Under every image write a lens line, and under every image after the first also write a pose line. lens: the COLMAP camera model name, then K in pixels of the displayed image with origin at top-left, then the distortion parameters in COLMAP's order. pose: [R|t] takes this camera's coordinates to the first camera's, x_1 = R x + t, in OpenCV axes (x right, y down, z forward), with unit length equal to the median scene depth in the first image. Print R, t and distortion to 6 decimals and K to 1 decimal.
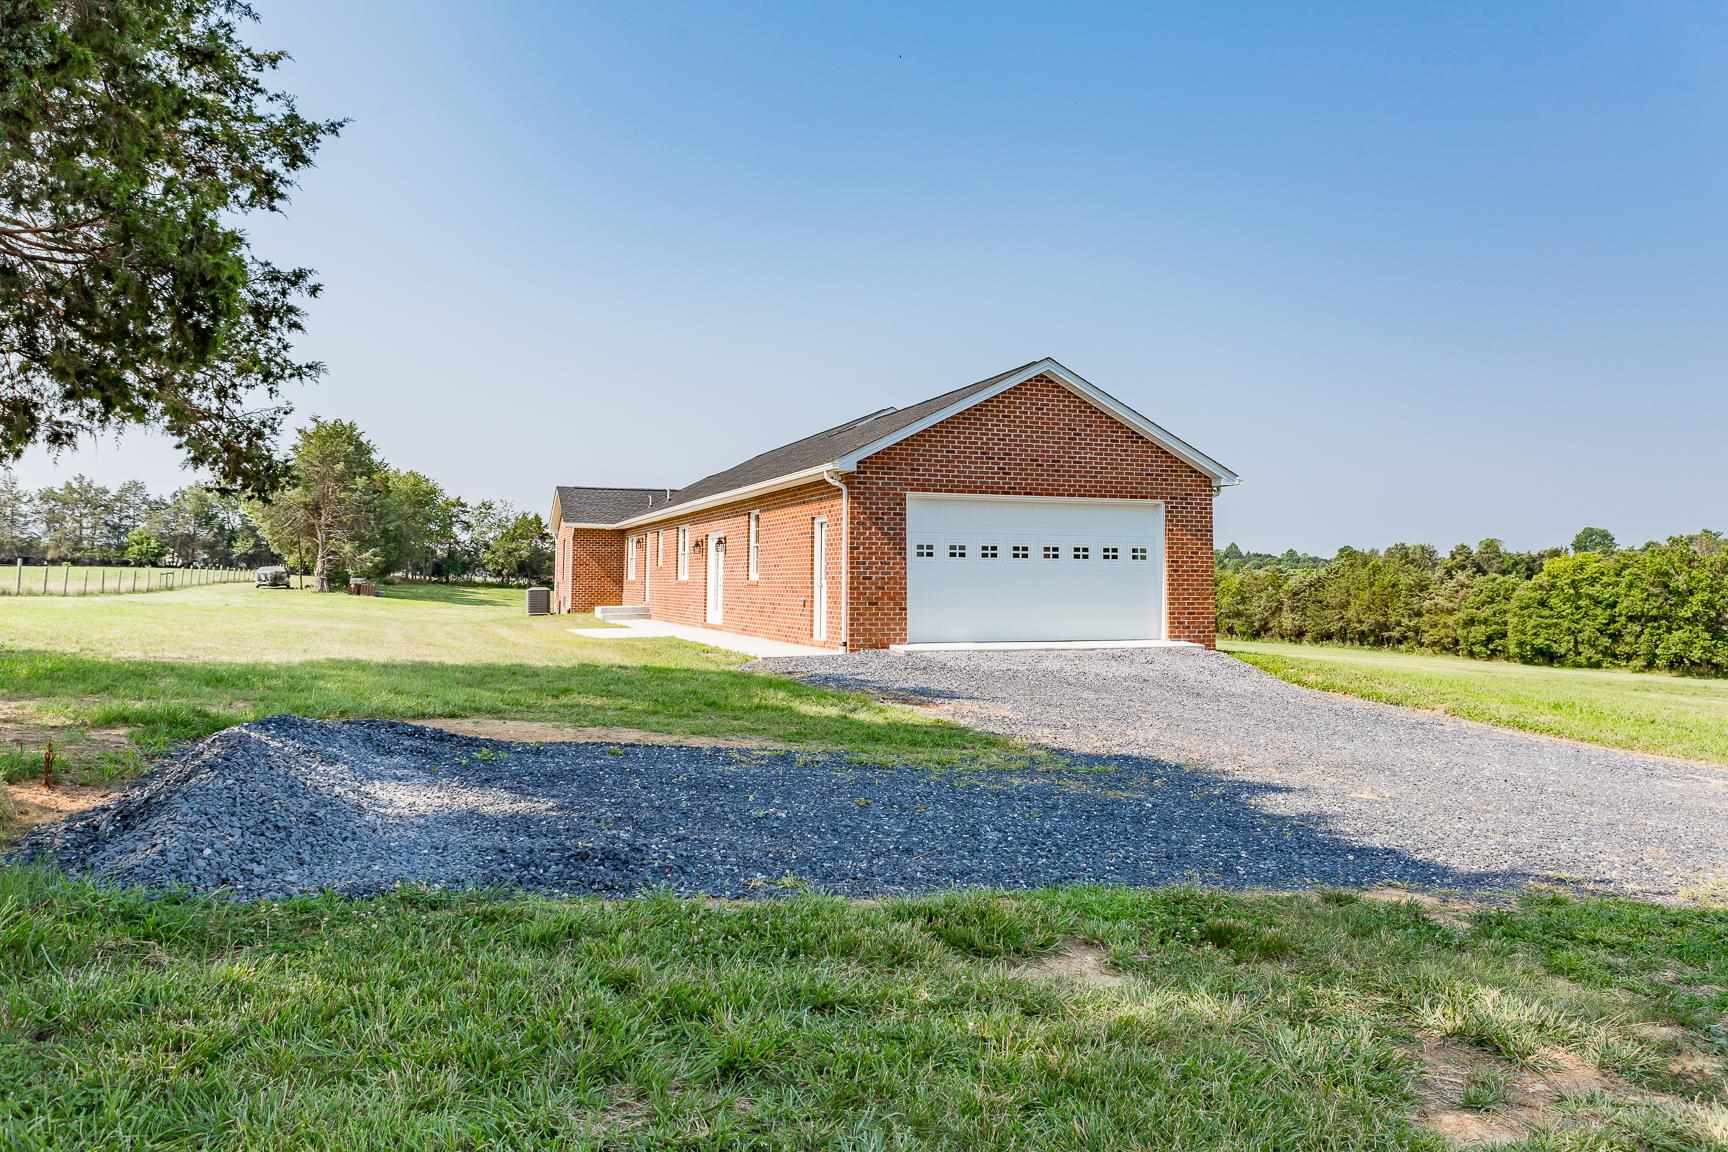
lens RADIAL K [[1181.7, 0, 872.0], [0, 1181.7, 424.0], [0, 0, 1]] dist [-0.040834, 0.009999]
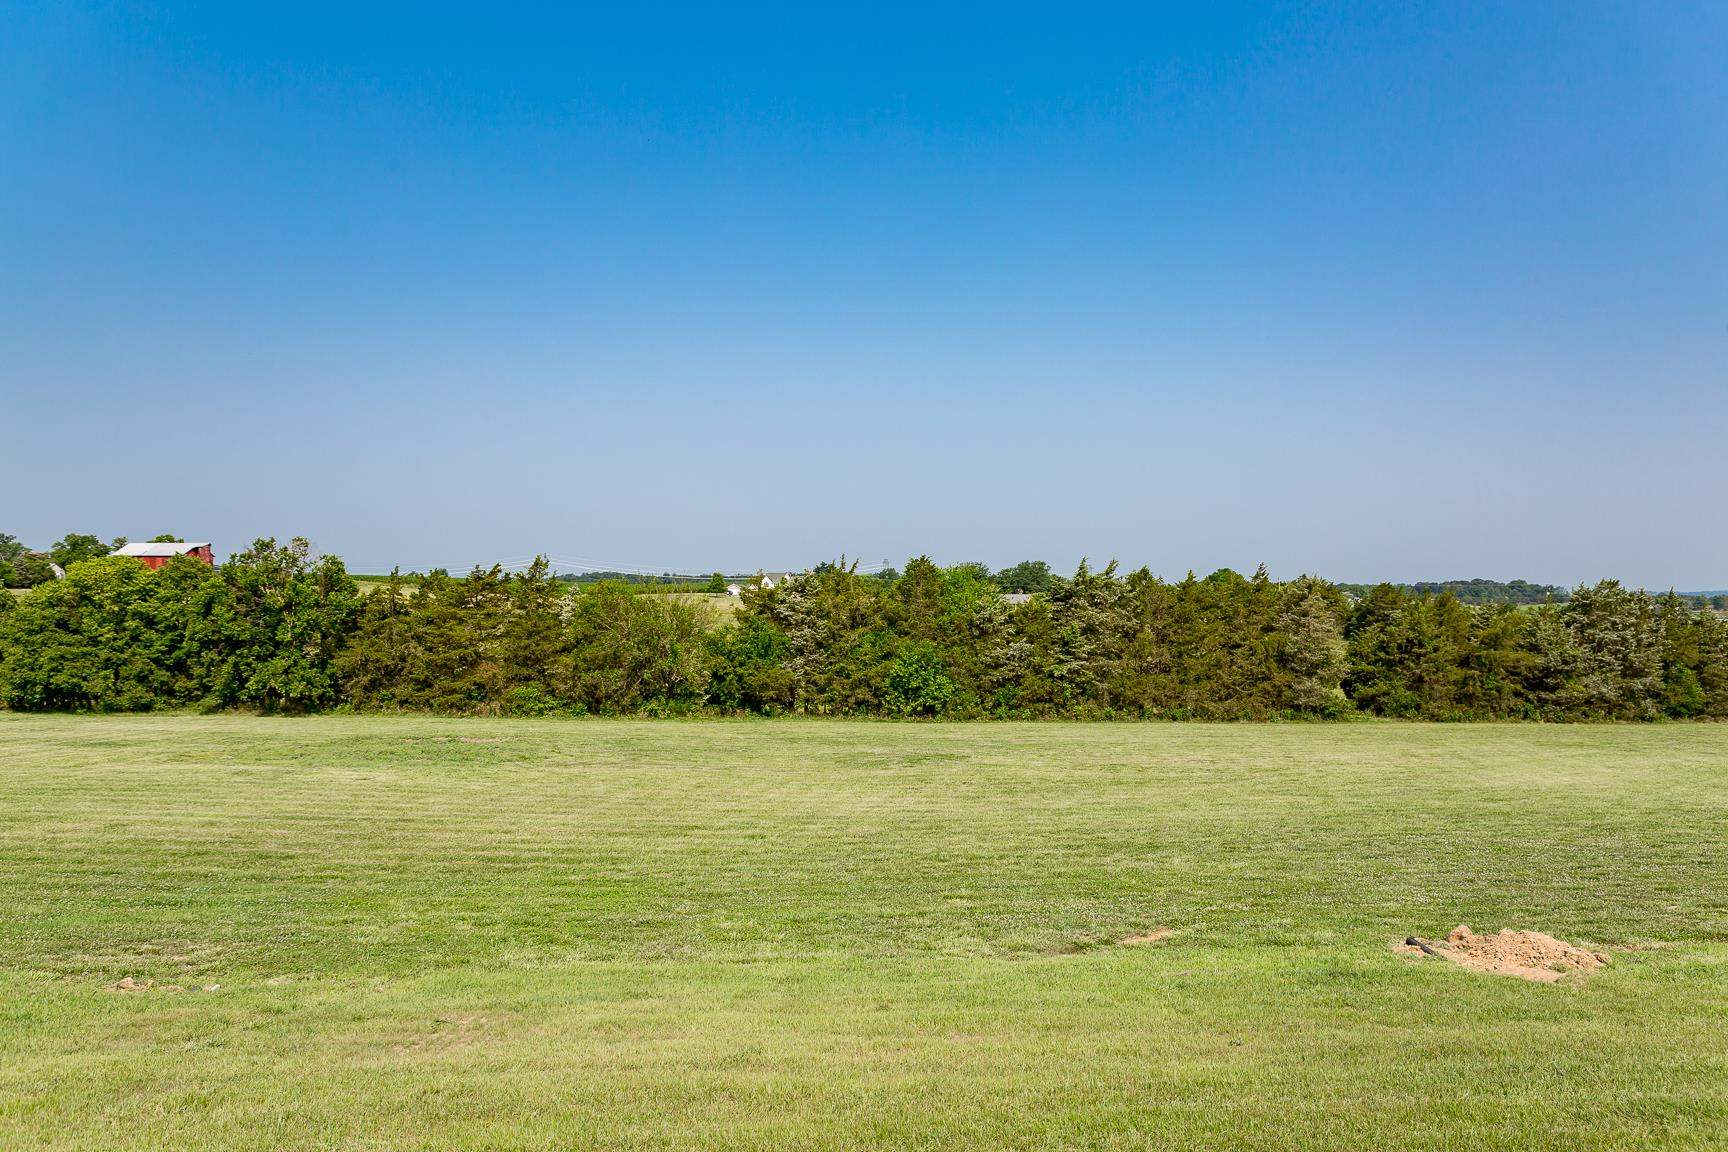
lens RADIAL K [[1181.7, 0, 859.6], [0, 1181.7, 572.1], [0, 0, 1]] dist [-0.040834, 0.009999]
pose [[0.270690, 0.014917, 0.962551, 0.030171], [-0.134668, 0.990635, 0.022520, 0.042209], [-0.953201, -0.135721, 0.270163, 0.360990]]
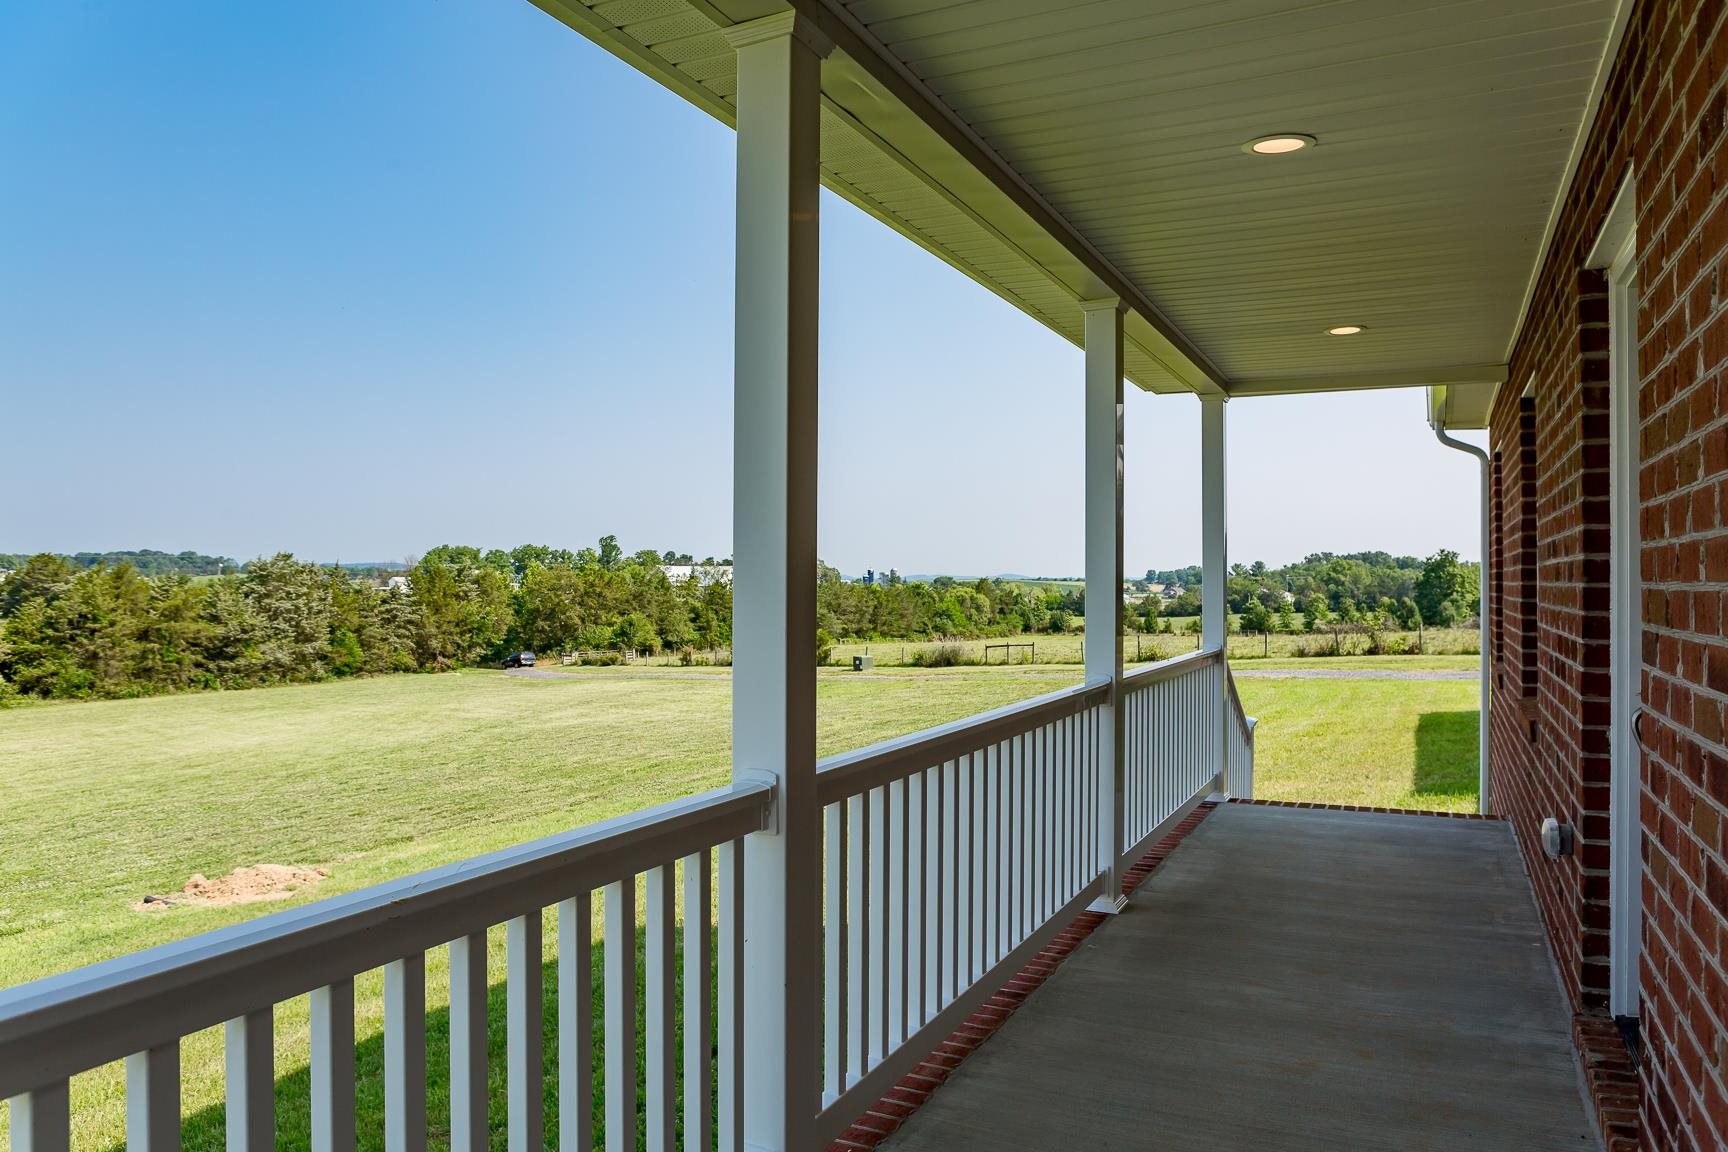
lens RADIAL K [[1181.7, 0, 883.5], [0, 1181.7, 568.6], [0, 0, 1]] dist [-0.040834, 0.009999]
pose [[-0.701623, -0.005373, 0.712528, 0.015697], [-0.103434, 0.990148, -0.094385, 0.043472], [-0.705001, -0.139923, -0.695266, 0.371695]]
